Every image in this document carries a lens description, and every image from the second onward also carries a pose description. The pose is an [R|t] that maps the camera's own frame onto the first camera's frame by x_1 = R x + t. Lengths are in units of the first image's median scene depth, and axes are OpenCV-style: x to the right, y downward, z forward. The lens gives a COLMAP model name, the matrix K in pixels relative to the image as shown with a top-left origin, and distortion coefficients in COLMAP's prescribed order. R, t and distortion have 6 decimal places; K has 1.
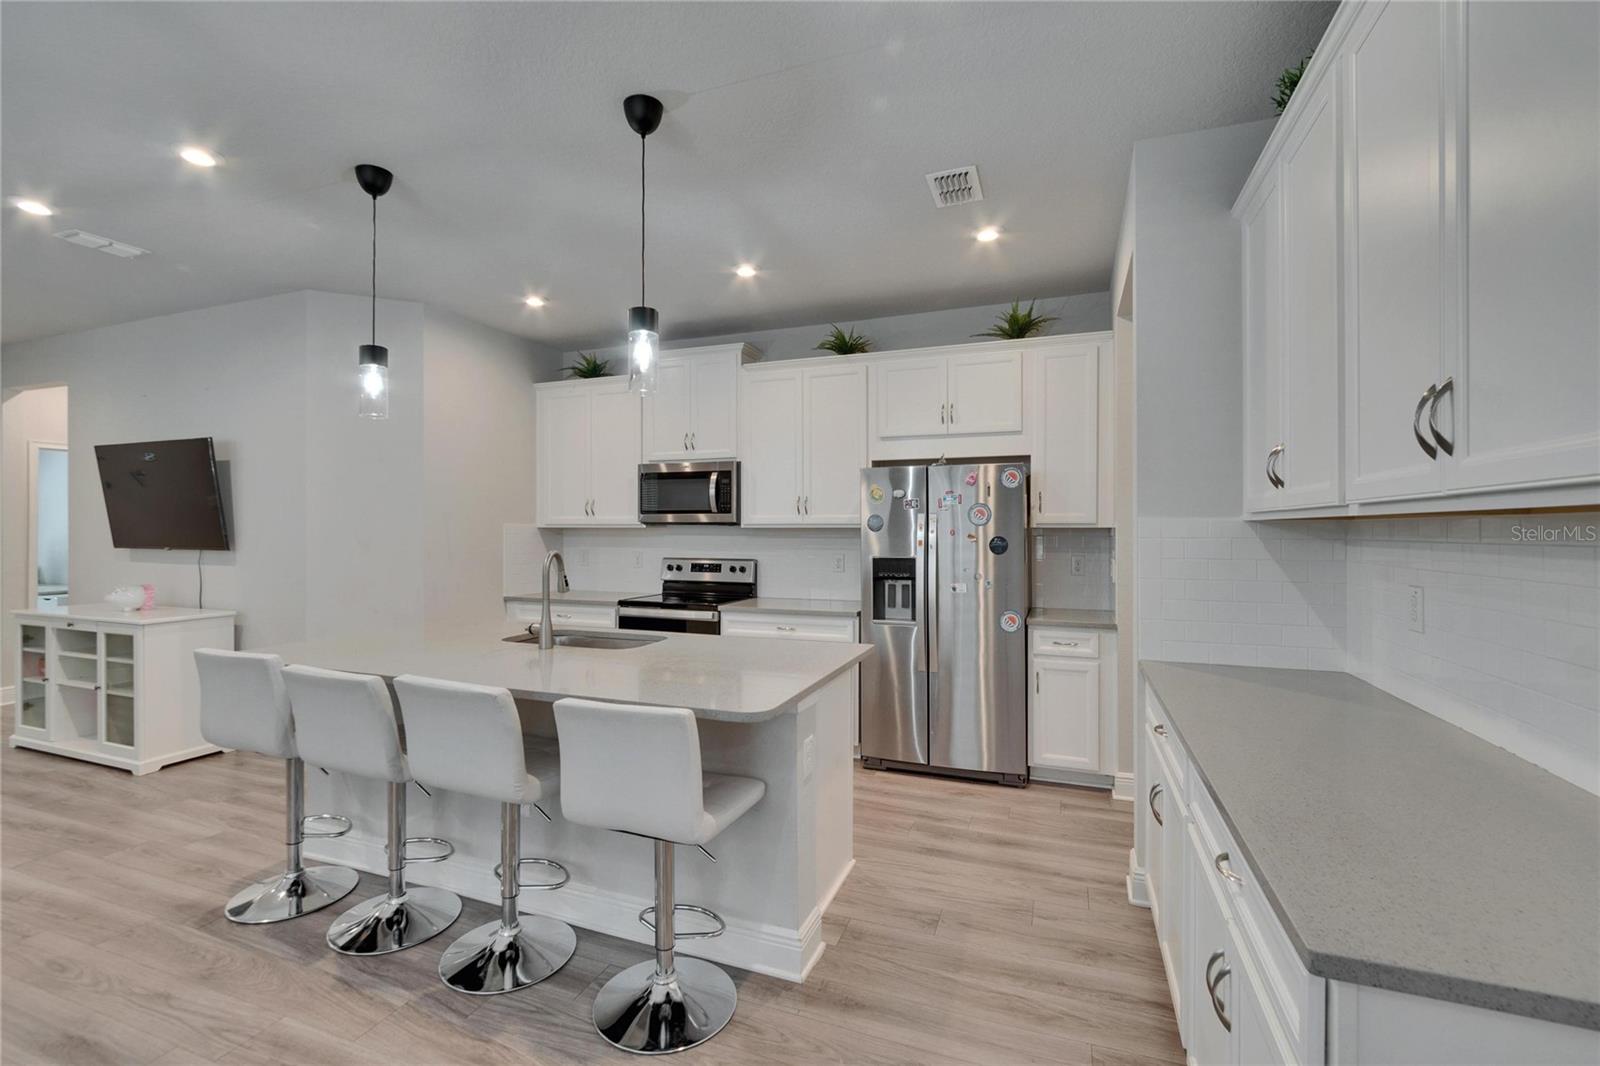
lens RADIAL K [[701.8, 0, 792.6], [0, 701.8, 529.5], [0, 0, 1]] dist [-0.003303, 0.000437]
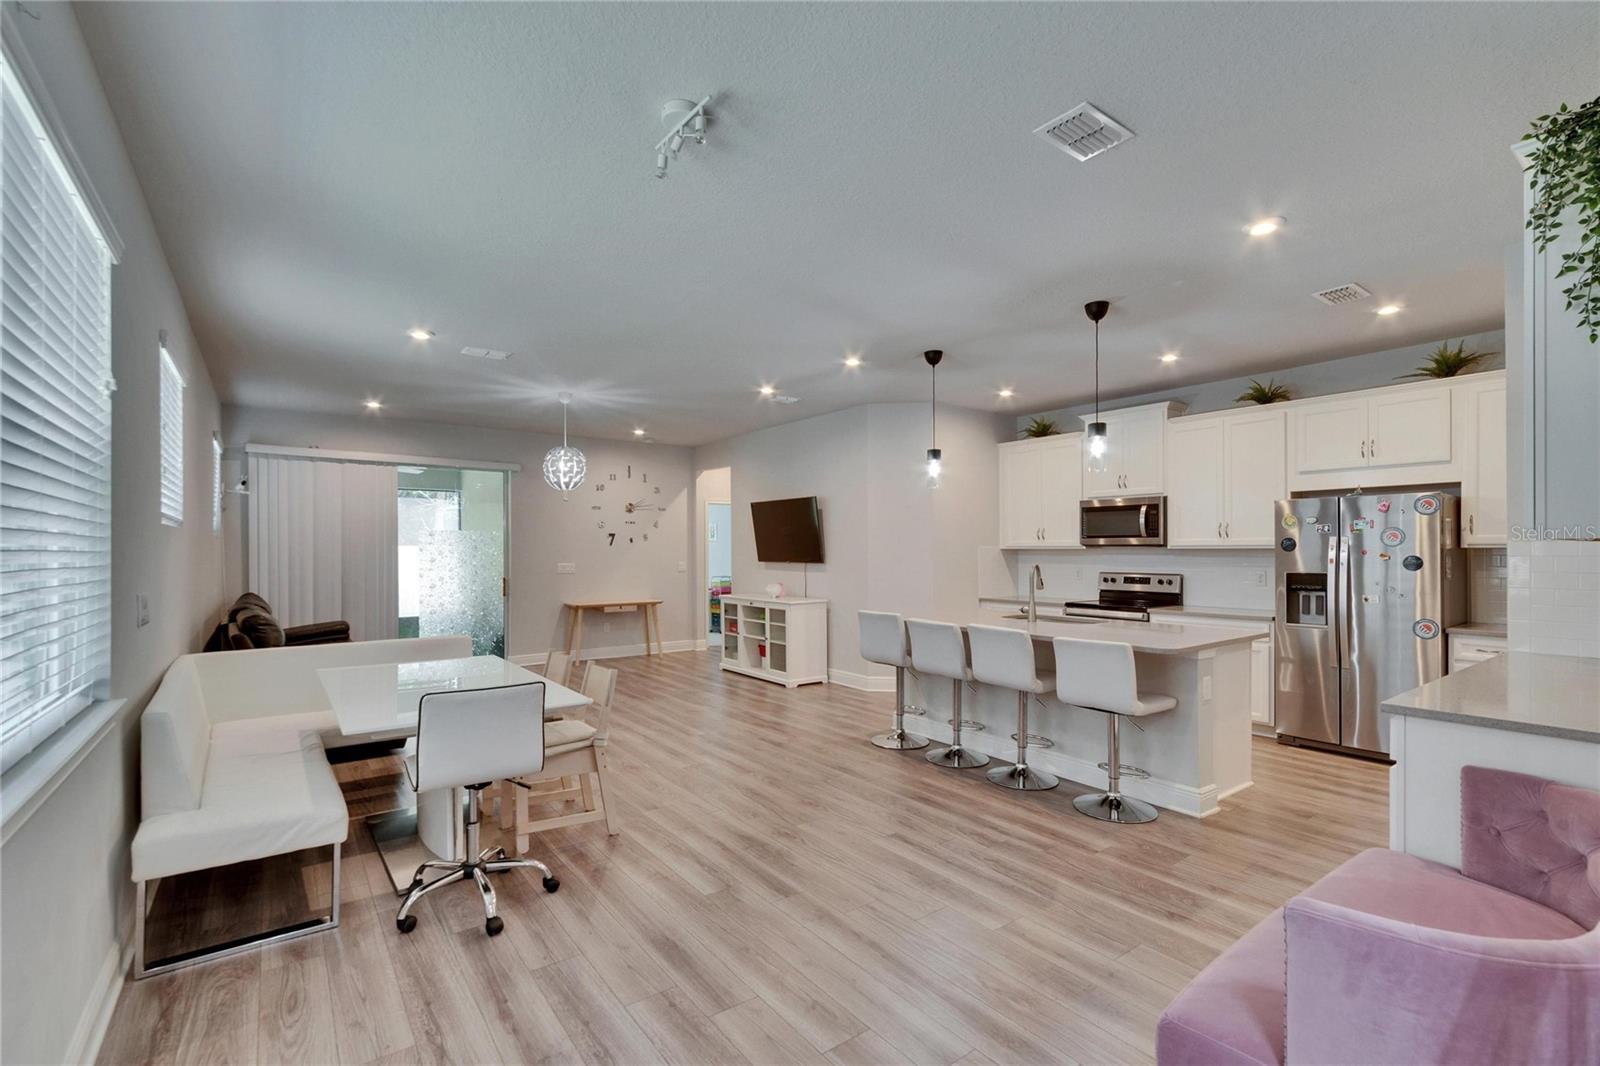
lens RADIAL K [[713.2, 0, 789.9], [0, 713.2, 551.8], [0, 0, 1]] dist [-0.005079, -0.001184]
pose [[0.839041, -0.001746, -0.544066, 0.062363], [0.002970, 0.999995, 0.001371, -0.000533], [0.544061, -0.002766, 0.839041, -0.517853]]
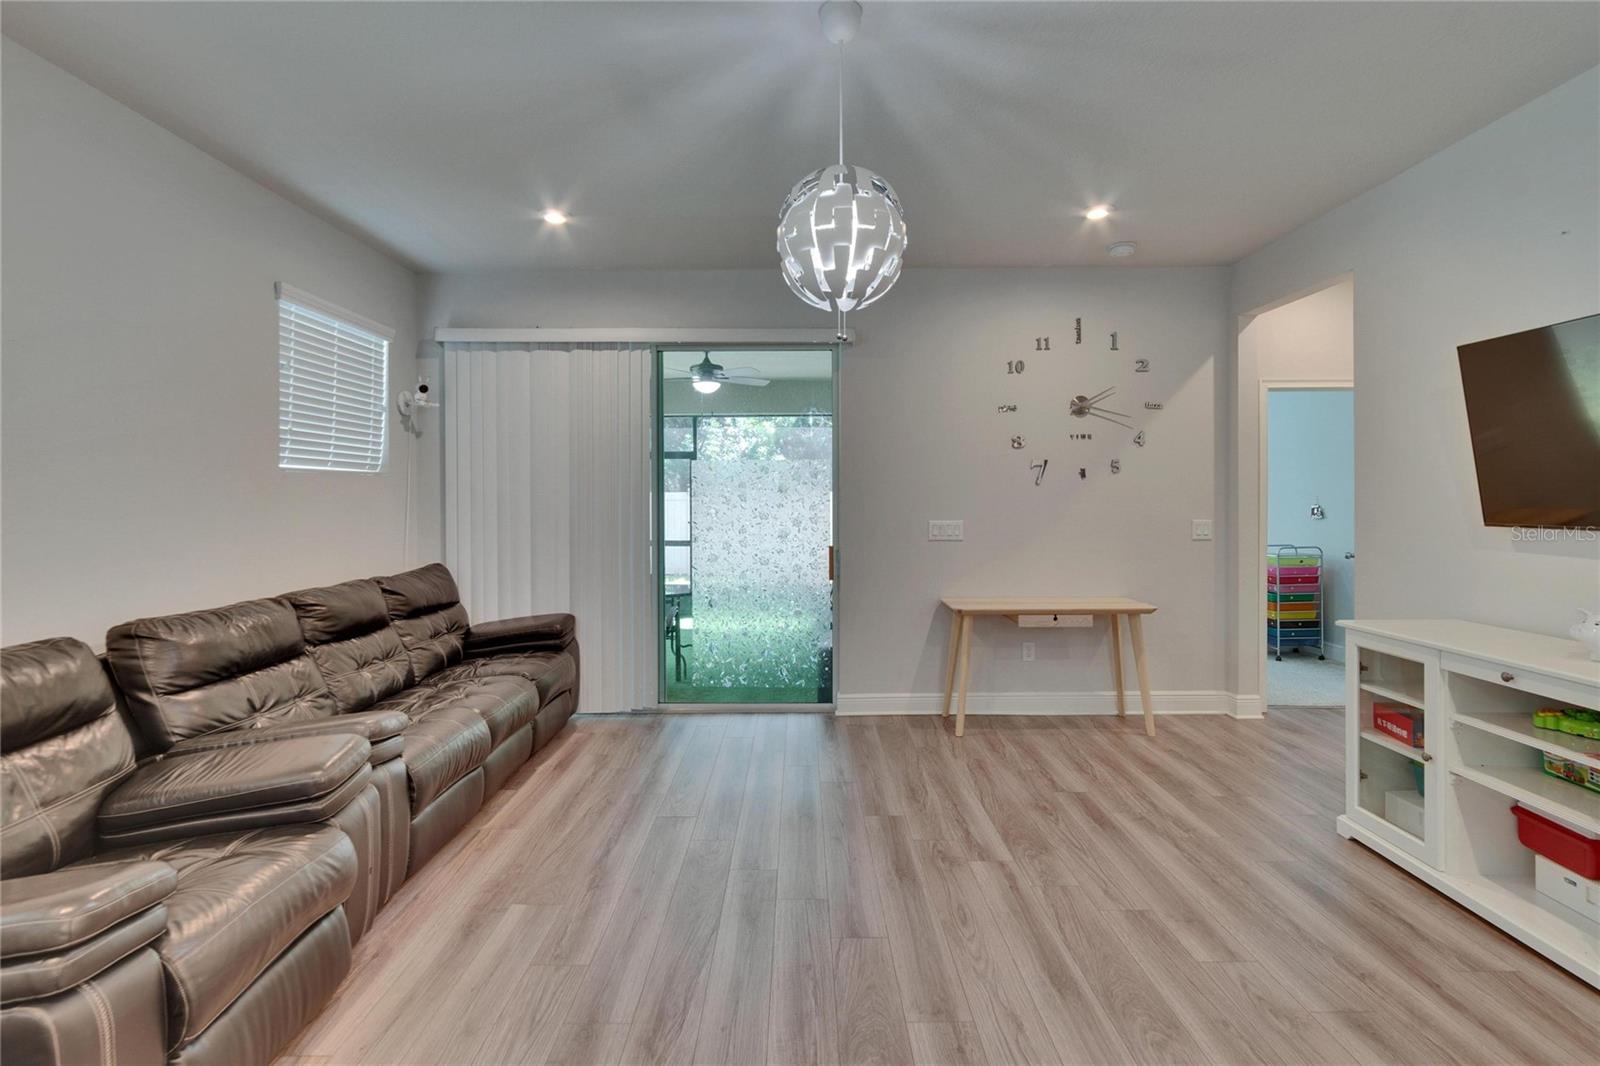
lens RADIAL K [[713.2, 0, 793.0], [0, 713.2, 499.9], [0, 0, 1]] dist [-0.005079, -0.001184]
pose [[0.352813, 0.000053, -0.935694, -0.752376], [0.004504, 0.999988, 0.001754, 0.001718], [0.935683, -0.004833, 0.352809, 0.332558]]
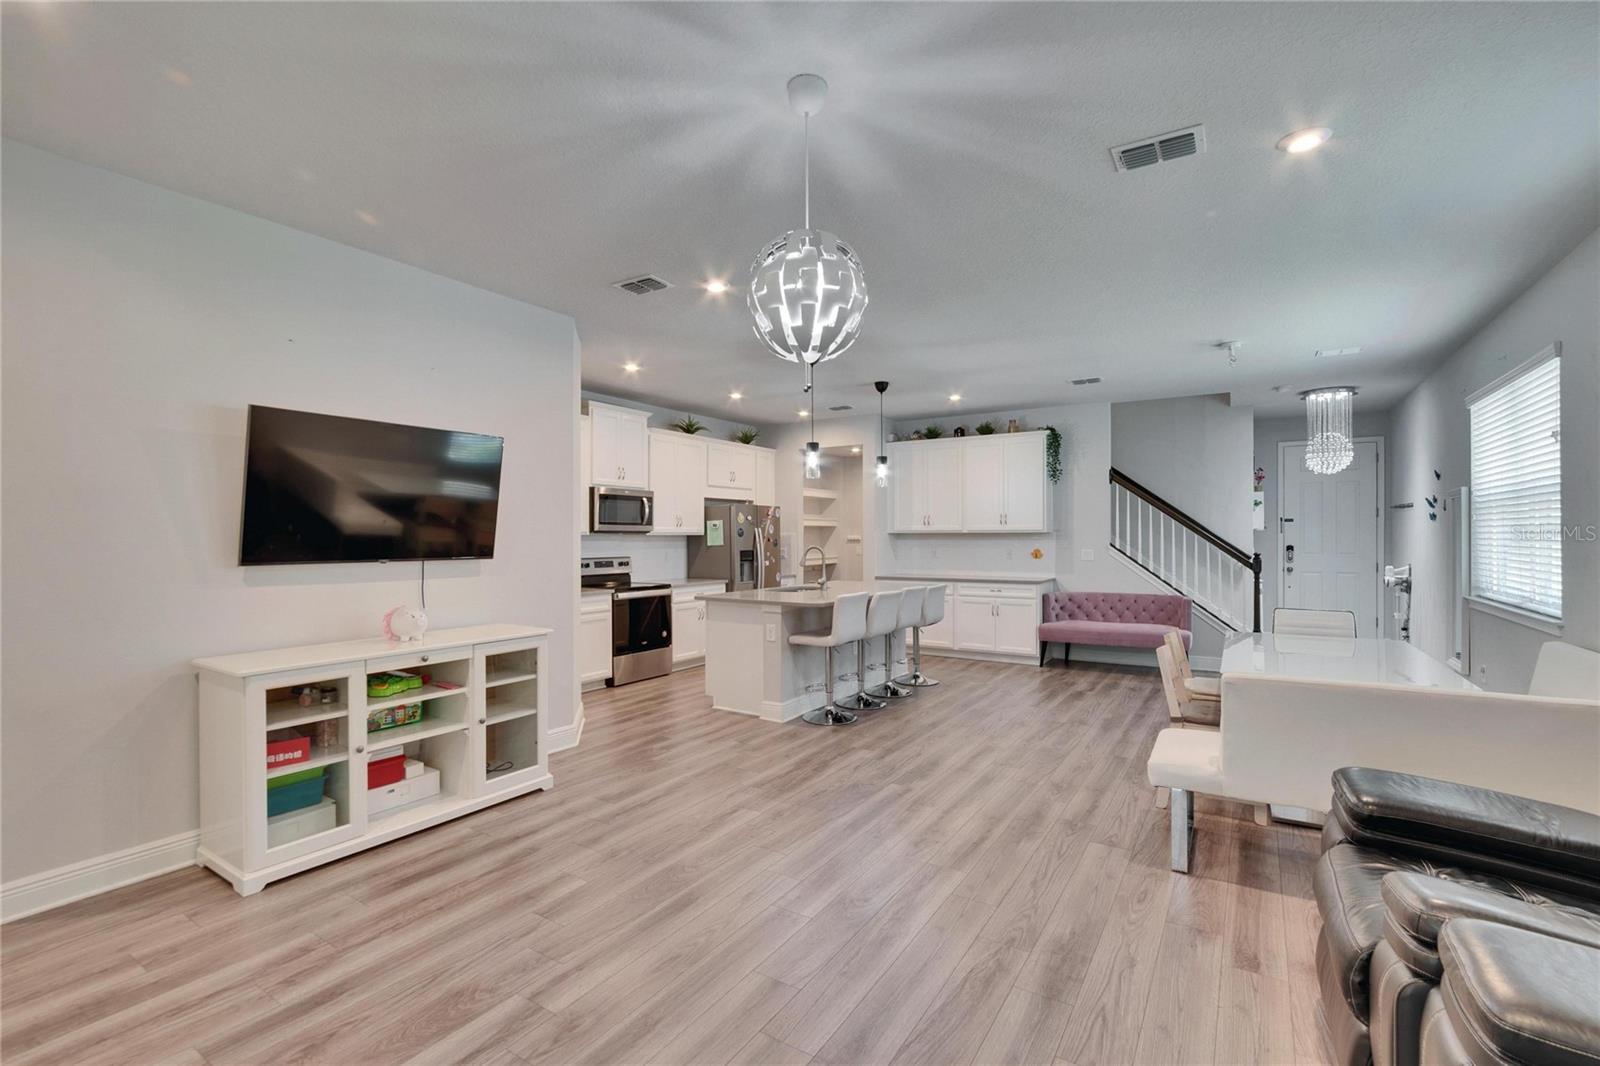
lens RADIAL K [[713.2, 0, 793.4], [0, 713.2, 539.4], [0, 0, 1]] dist [-0.005079, -0.001184]
pose [[0.203591, -0.006250, 0.979036, -1.787035], [0.002614, 0.999980, 0.005840, -0.001364], [-0.979053, 0.001370, 0.203603, 0.448945]]
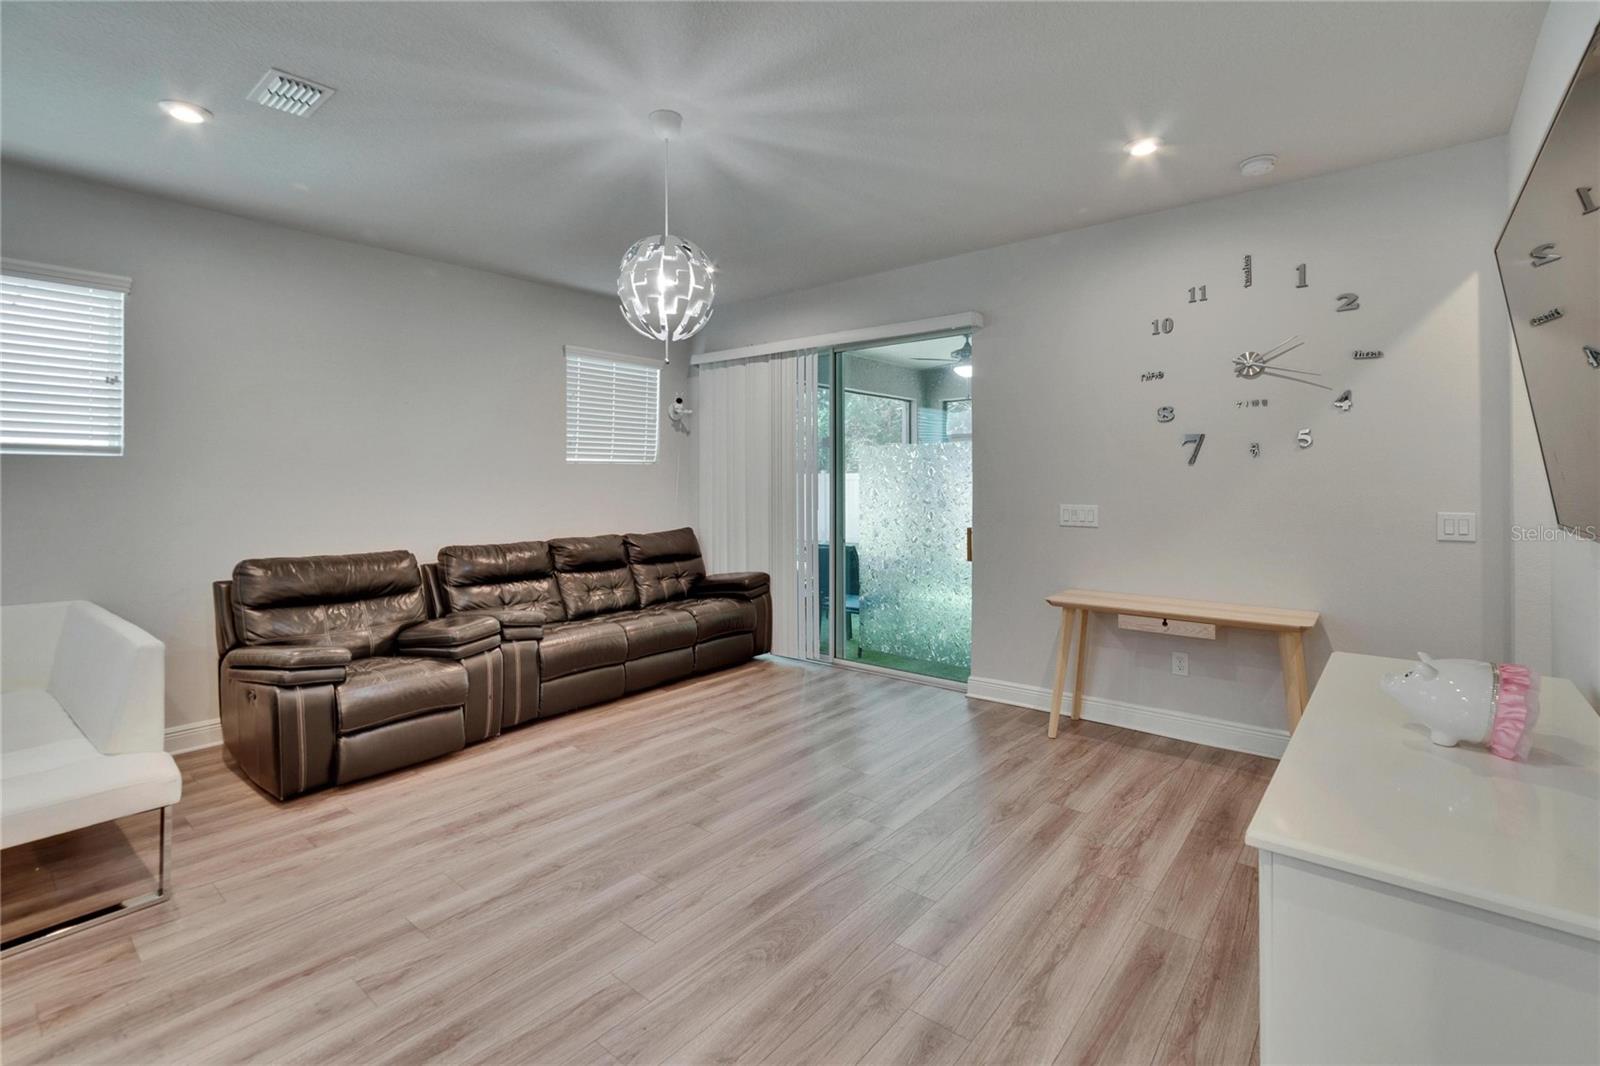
lens RADIAL K [[713.2, 0, 798.5], [0, 713.2, 487.7], [0, 0, 1]] dist [-0.005079, -0.001184]
pose [[-0.318421, 0.013596, -0.947852, -0.617025], [0.004919, 0.999907, 0.012691, -0.002568], [0.947937, -0.000621, -0.318458, 0.896337]]
